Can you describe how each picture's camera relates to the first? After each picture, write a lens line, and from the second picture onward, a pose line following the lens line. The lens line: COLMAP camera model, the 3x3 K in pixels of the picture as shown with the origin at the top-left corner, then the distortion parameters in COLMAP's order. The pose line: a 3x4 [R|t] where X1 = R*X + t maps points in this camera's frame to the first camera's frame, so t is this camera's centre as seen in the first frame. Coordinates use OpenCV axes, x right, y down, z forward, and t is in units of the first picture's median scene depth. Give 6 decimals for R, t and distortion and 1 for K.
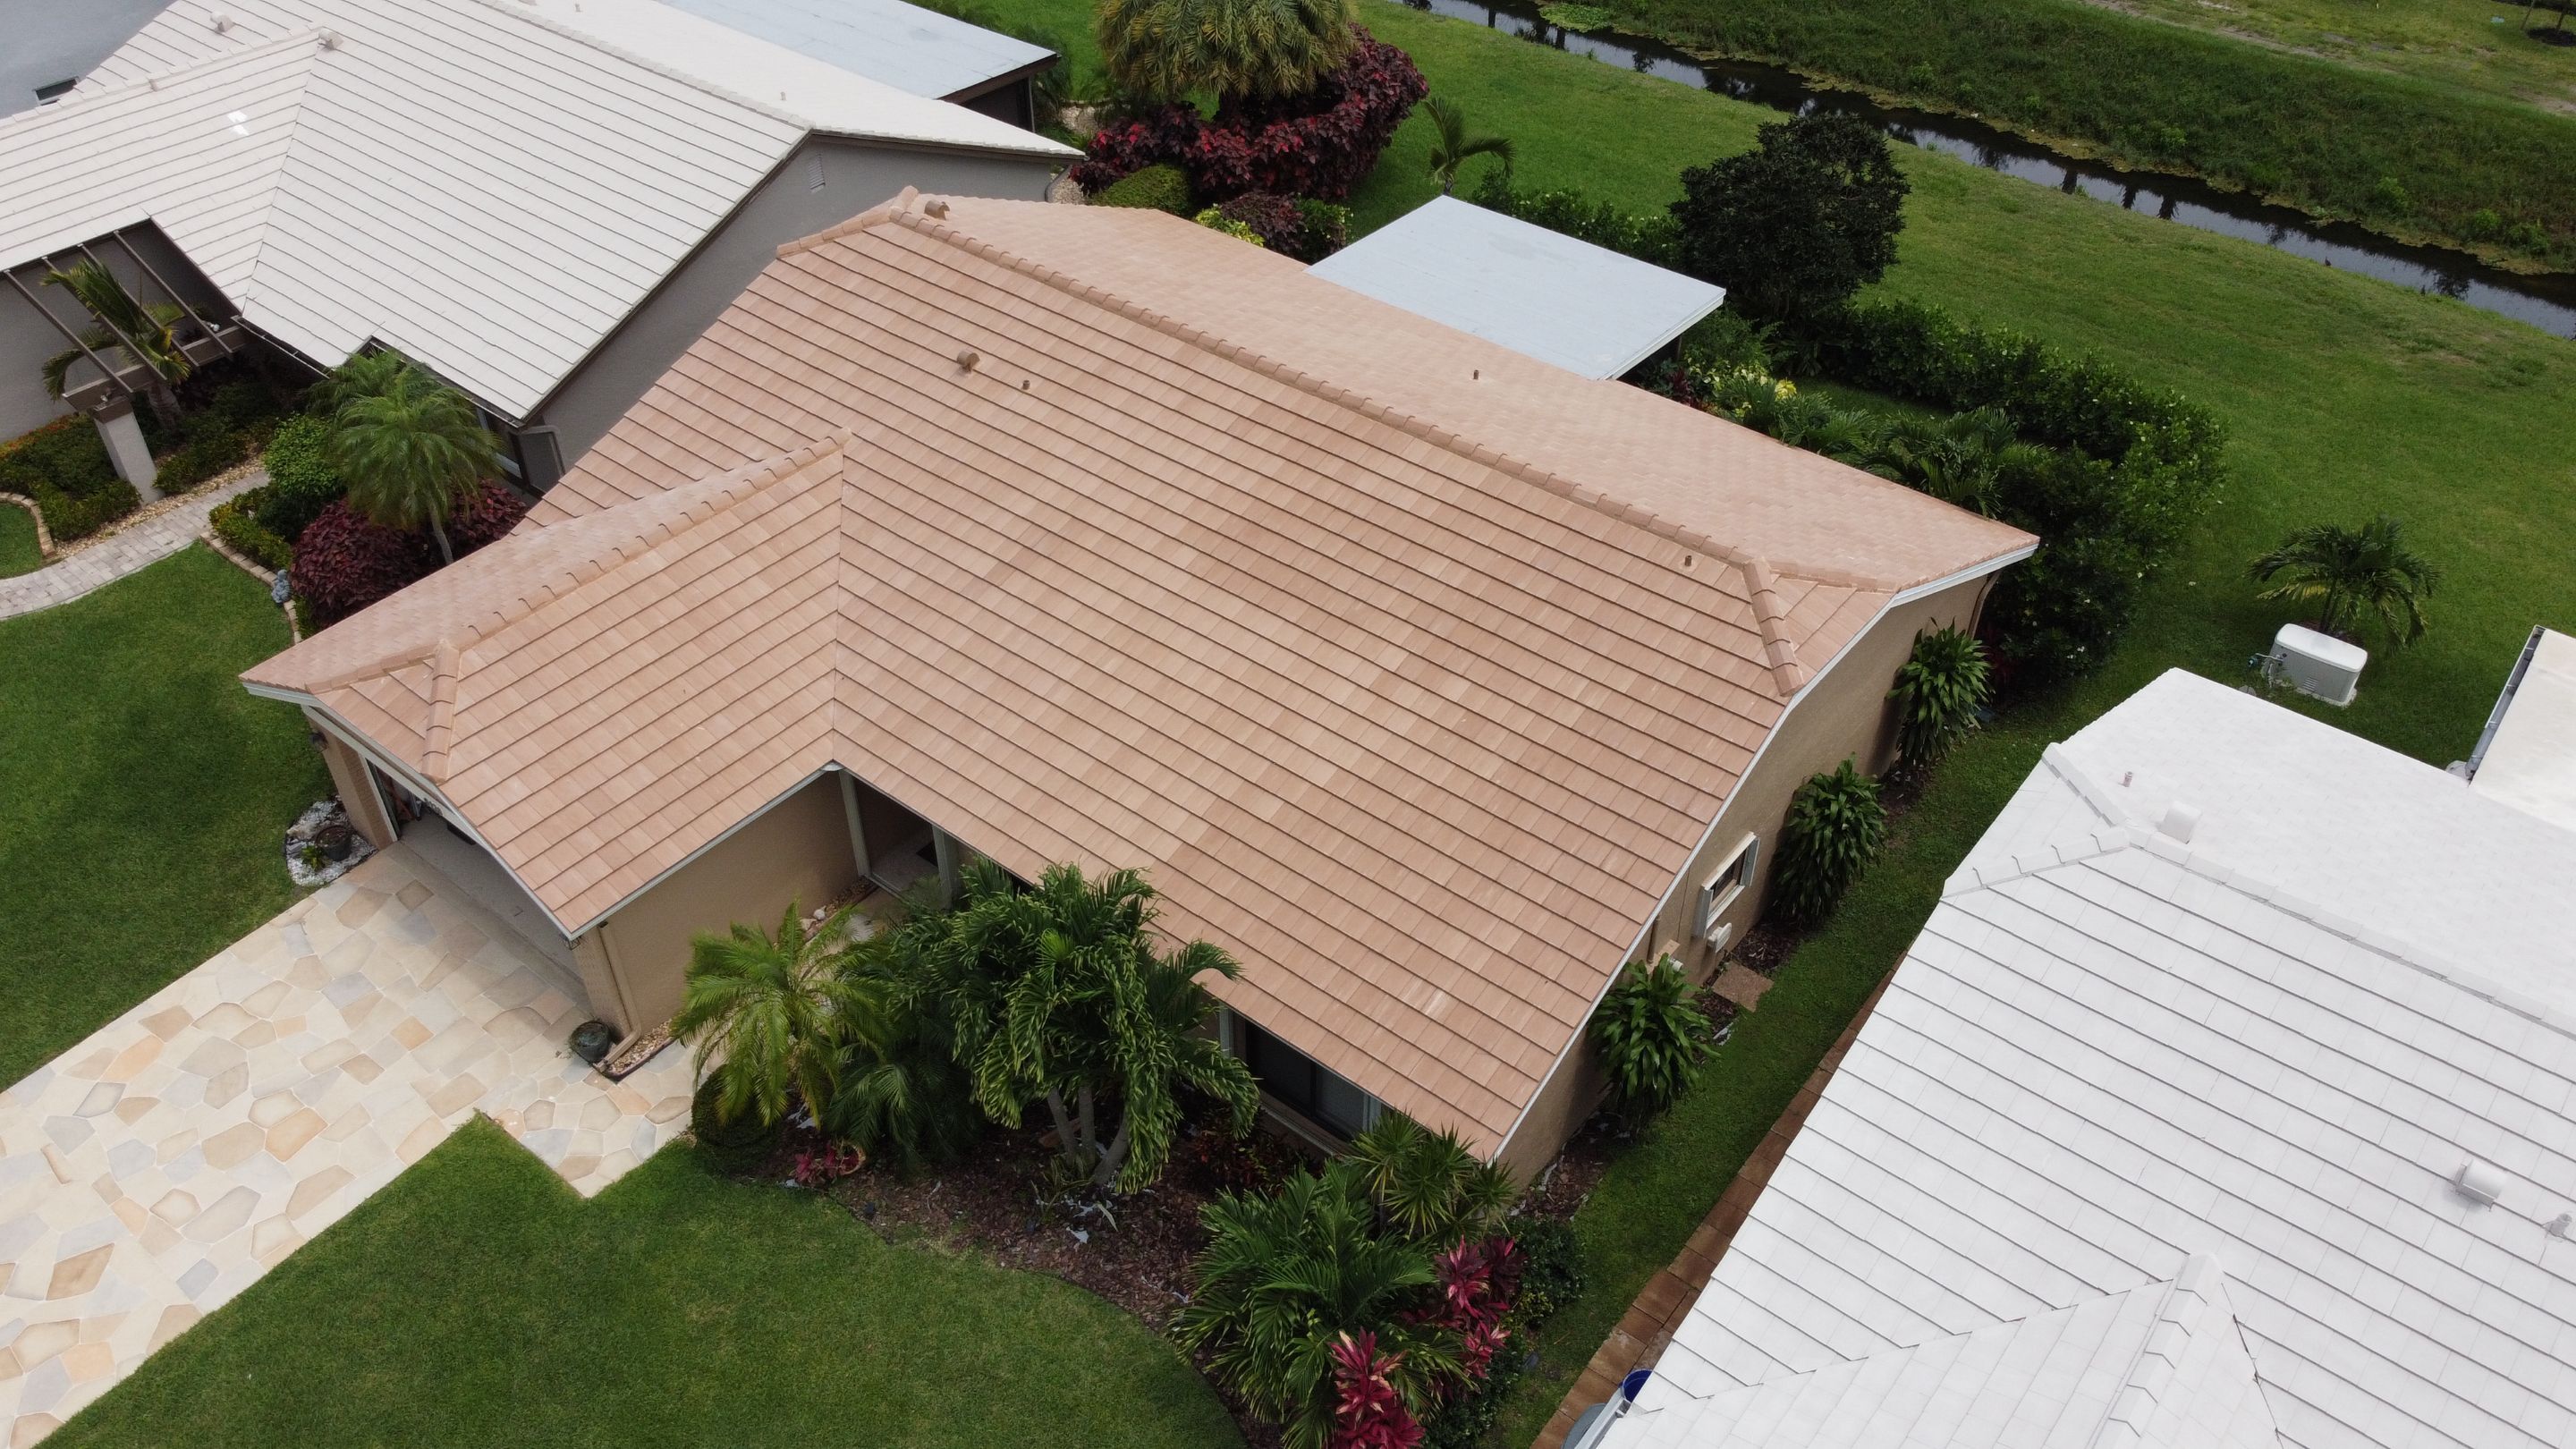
lens RADIAL K [[1963.8, 0, 1288.0], [0, 1963.8, 724.5], [0, 0, 1]] dist [-0.000012, 0.006225]
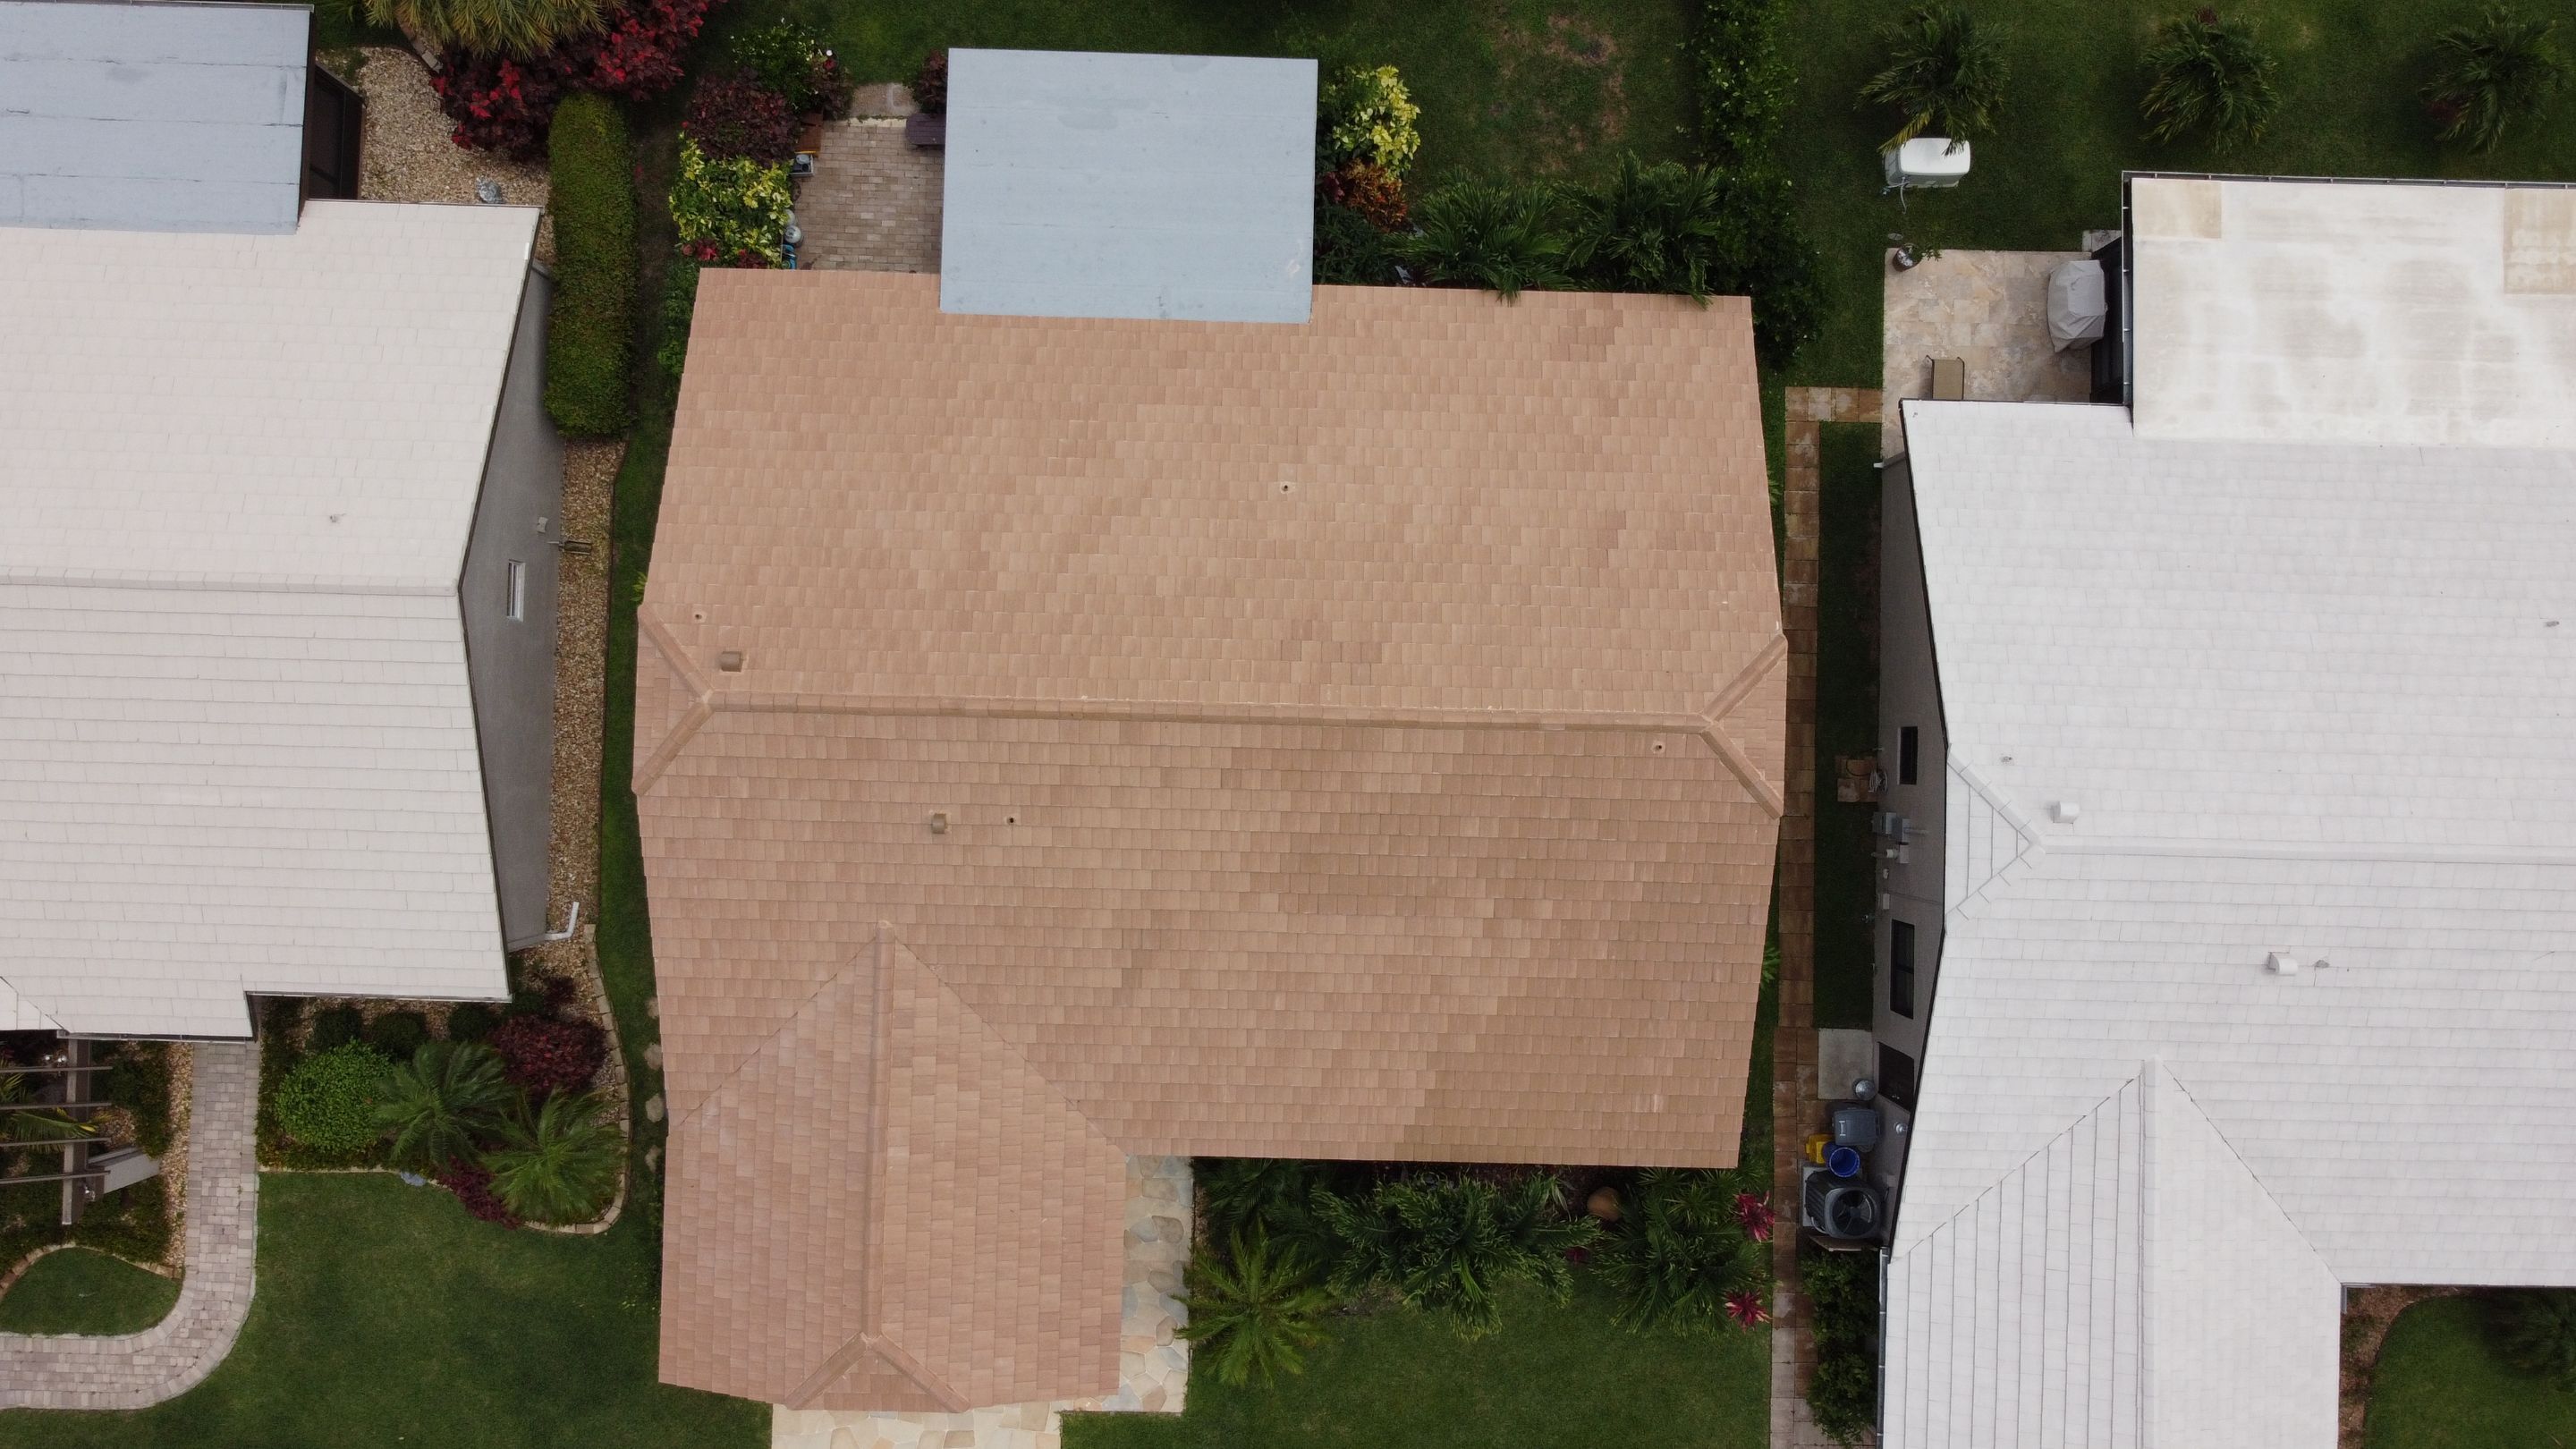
lens RADIAL K [[1941.3, 0, 1288.5], [0, 1941.3, 712.2], [0, 0, 1]] dist [0.009031, -0.009628]
pose [[0.792536, -0.609514, 0.019498, 0.005179], [0.384861, 0.524716, 0.759313, -1.040194], [-0.473042, -0.594278, 0.650434, 0.286737]]
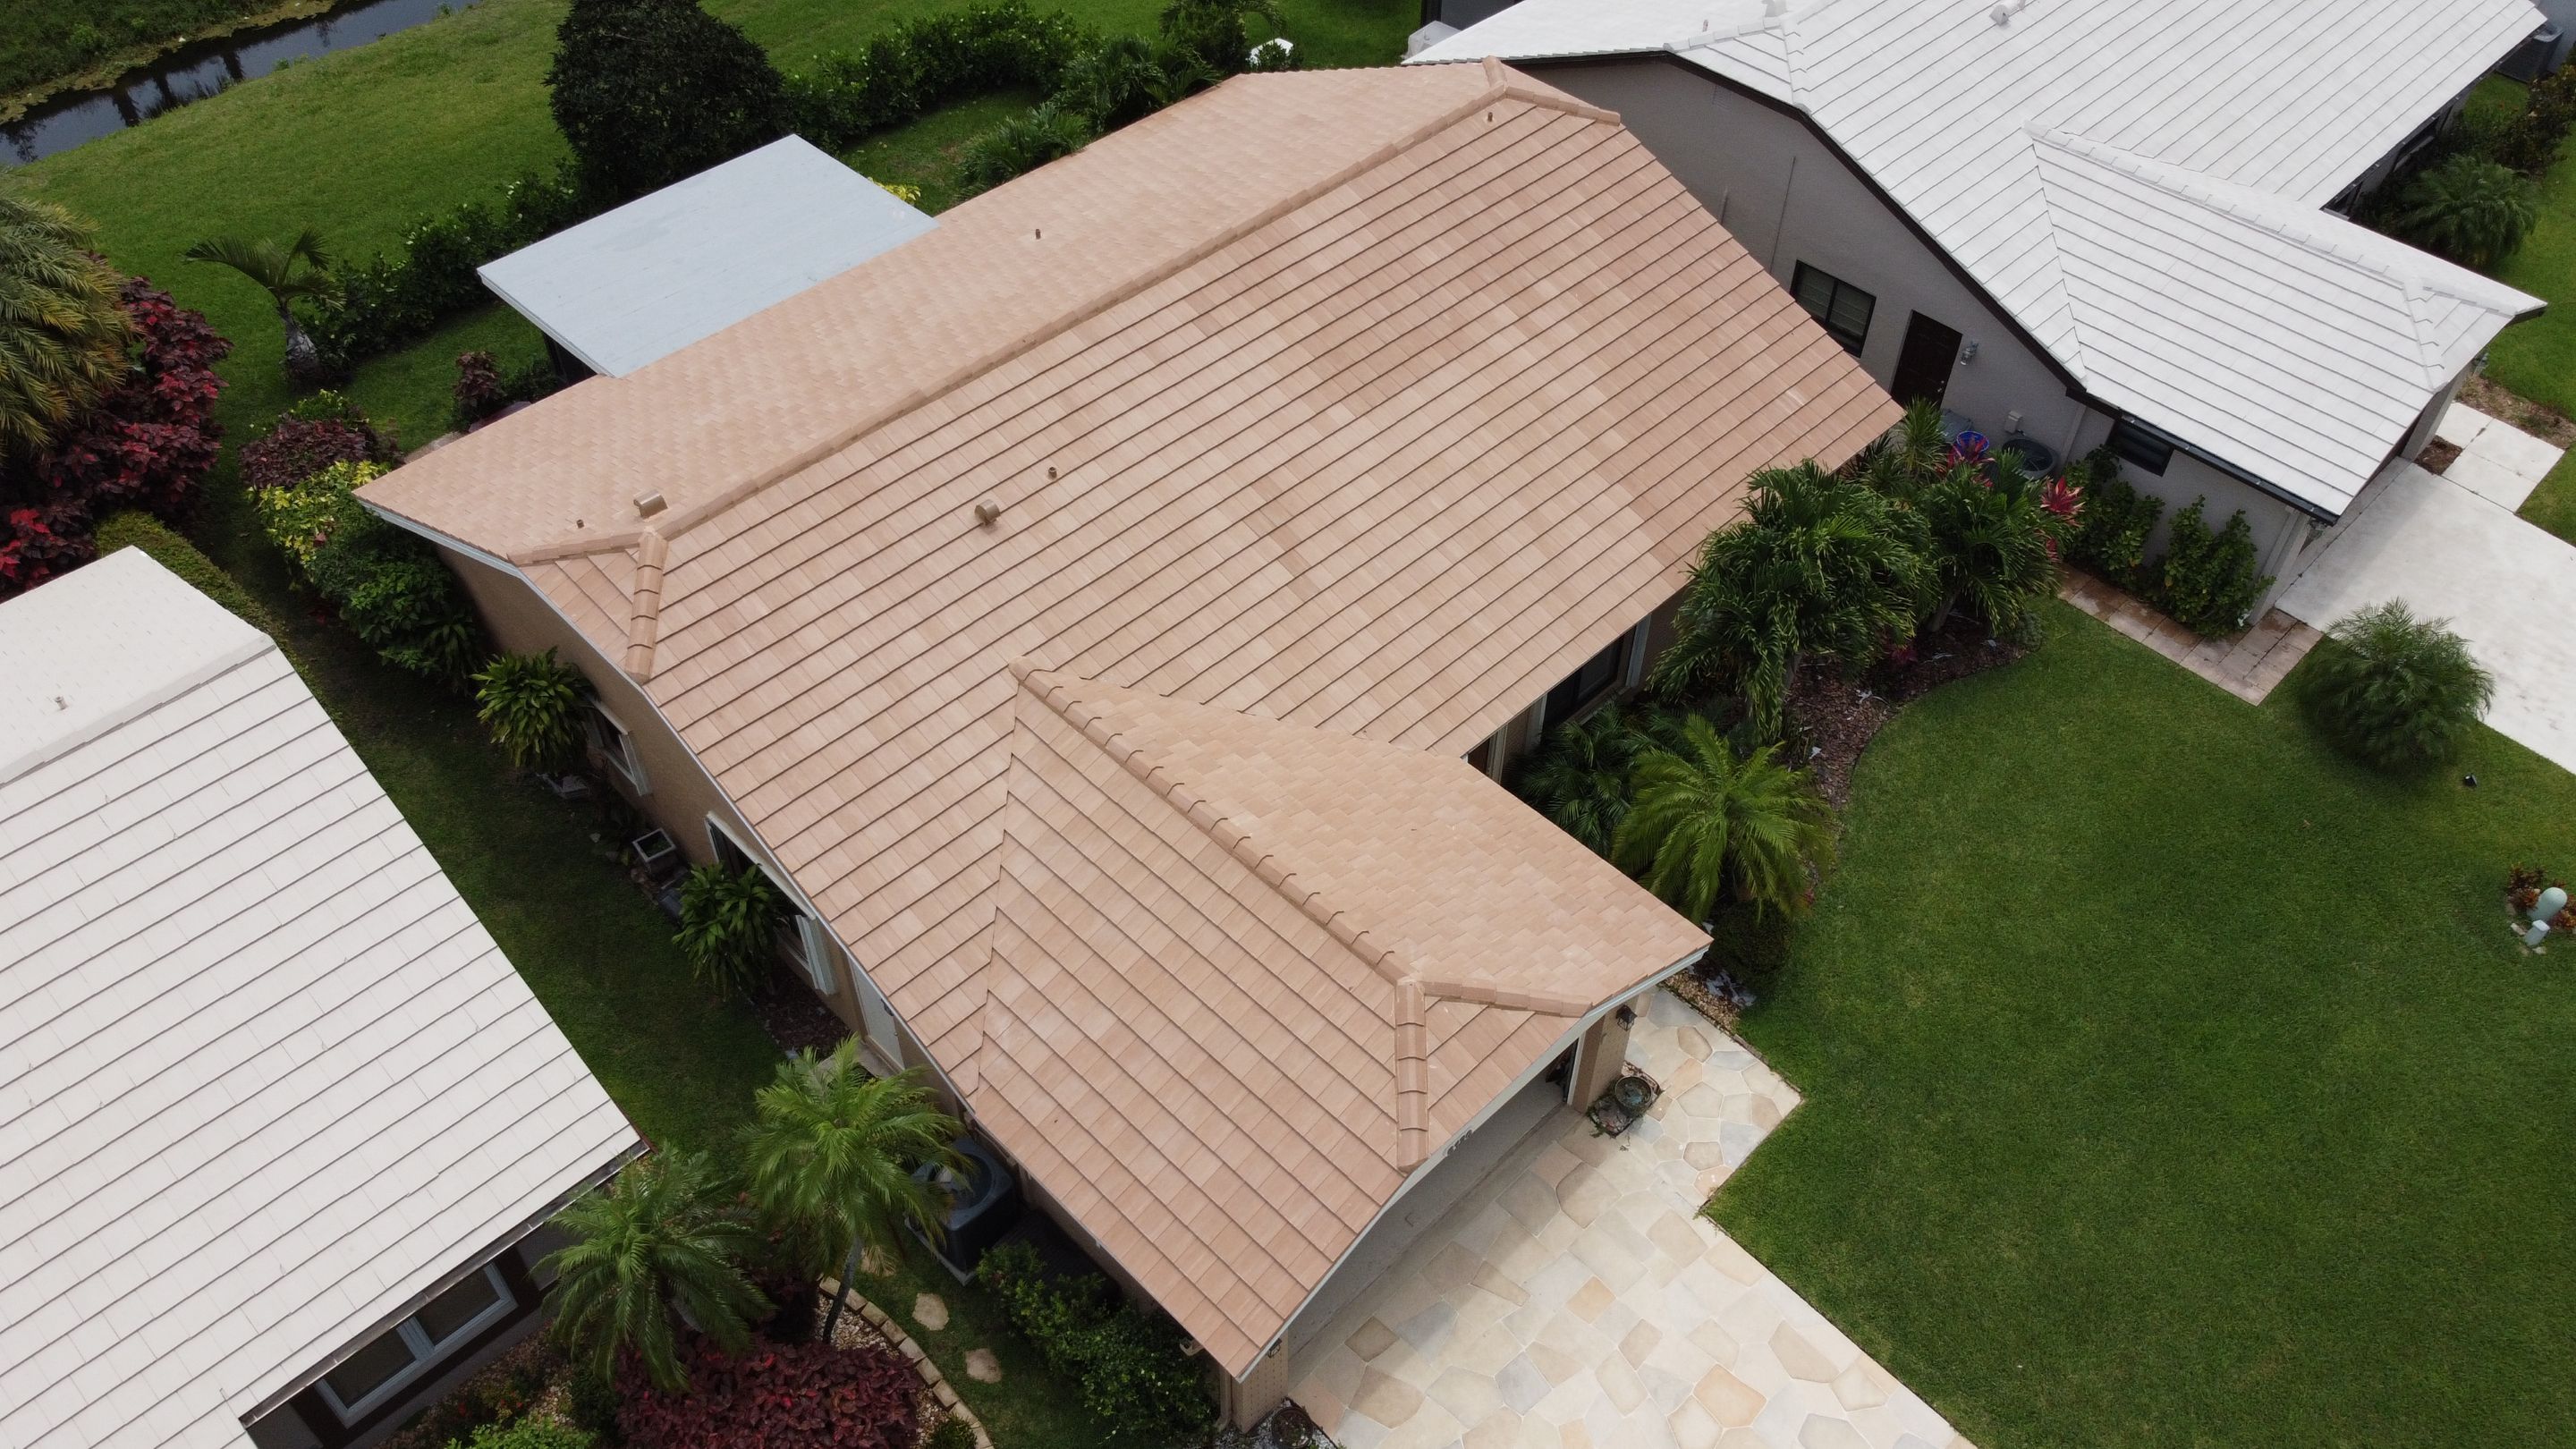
lens RADIAL K [[1941.3, 0, 1288.5], [0, 1941.3, 712.2], [0, 0, 1]] dist [0.009031, -0.009628]
pose [[0.111854, -0.714109, 0.691041, -0.873664], [0.632916, 0.587308, 0.504467, -0.525447], [-0.766098, 0.380944, 0.517664, 0.545265]]
